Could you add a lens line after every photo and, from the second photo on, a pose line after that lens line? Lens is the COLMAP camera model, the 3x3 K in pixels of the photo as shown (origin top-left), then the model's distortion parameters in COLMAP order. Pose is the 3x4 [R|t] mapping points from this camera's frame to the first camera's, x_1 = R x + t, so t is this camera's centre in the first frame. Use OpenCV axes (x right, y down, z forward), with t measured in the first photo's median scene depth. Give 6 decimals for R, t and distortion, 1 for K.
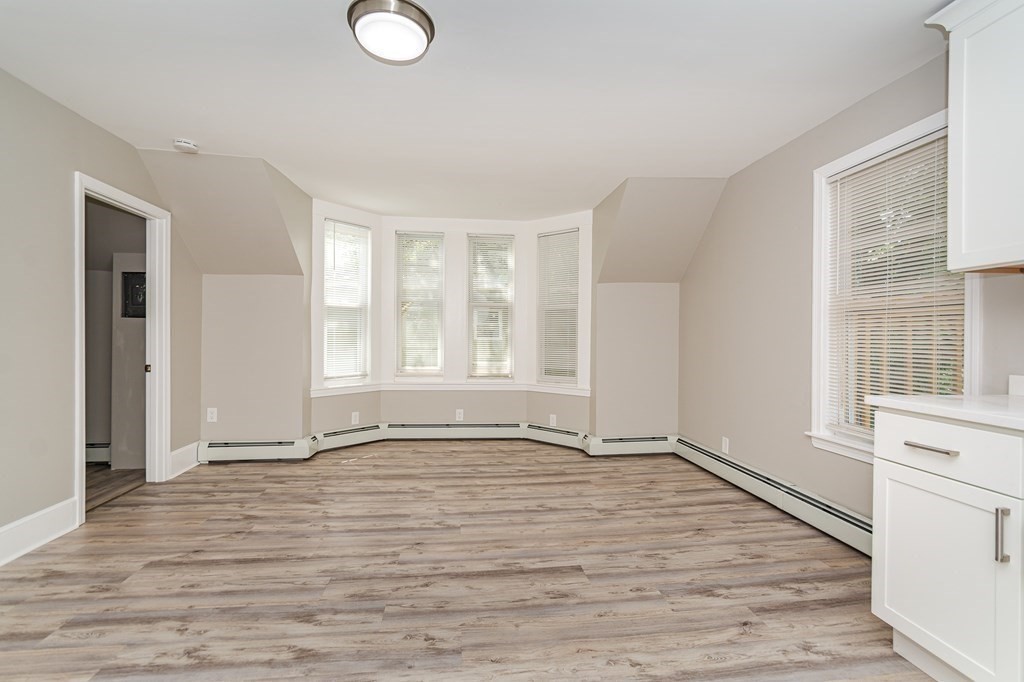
lens RADIAL K [[459.7, 0, 514.3], [0, 459.7, 351.0], [0, 0, 1]] dist [0.004083, -0.001100]
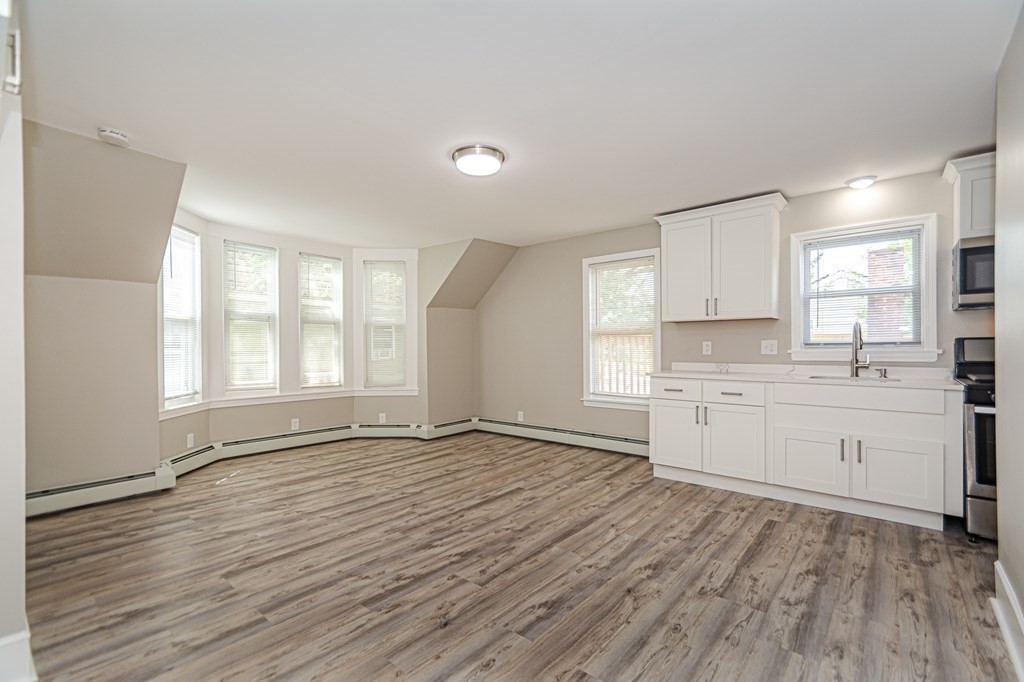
lens RADIAL K [[459.7, 0, 520.2], [0, 459.7, 346.3], [0, 0, 1]] dist [0.004083, -0.001100]
pose [[0.722353, -0.011945, 0.691421, -0.946140], [0.026747, 0.999585, -0.010675, -0.020175], [-0.691007, 0.026204, 0.722373, -0.197241]]
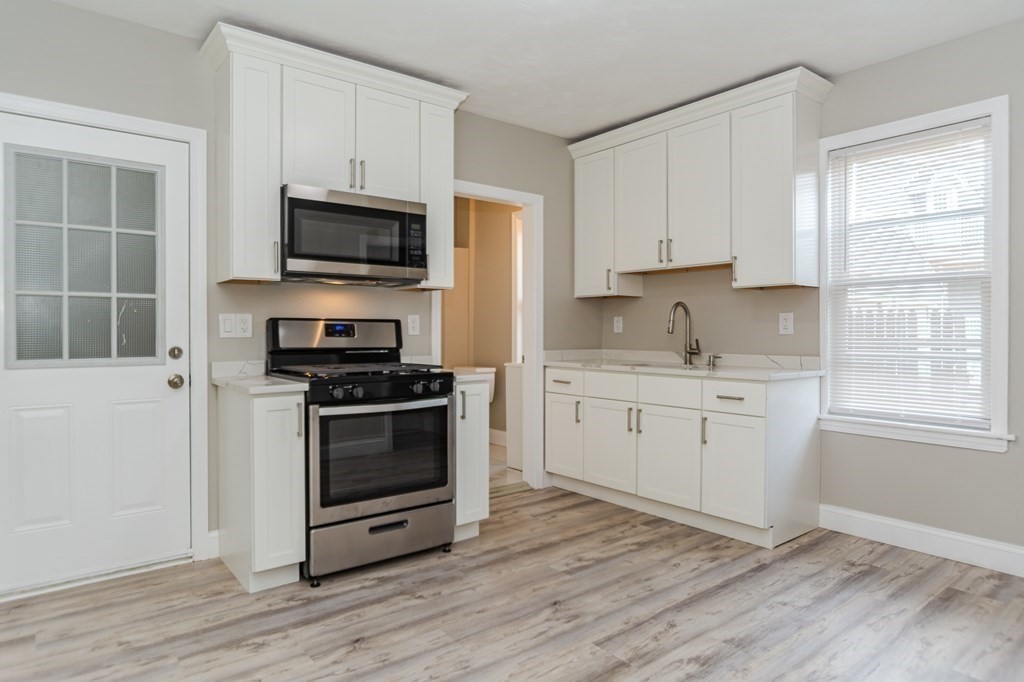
lens RADIAL K [[600.9, 0, 535.0], [0, 600.9, 343.6], [0, 0, 1]] dist [-0.025557, 0.008704]
pose [[-0.560484, -0.018047, 0.827969, -0.494512], [0.016896, 0.999305, 0.033219, -0.002666], [-0.827993, 0.032608, -0.559789, 0.138229]]
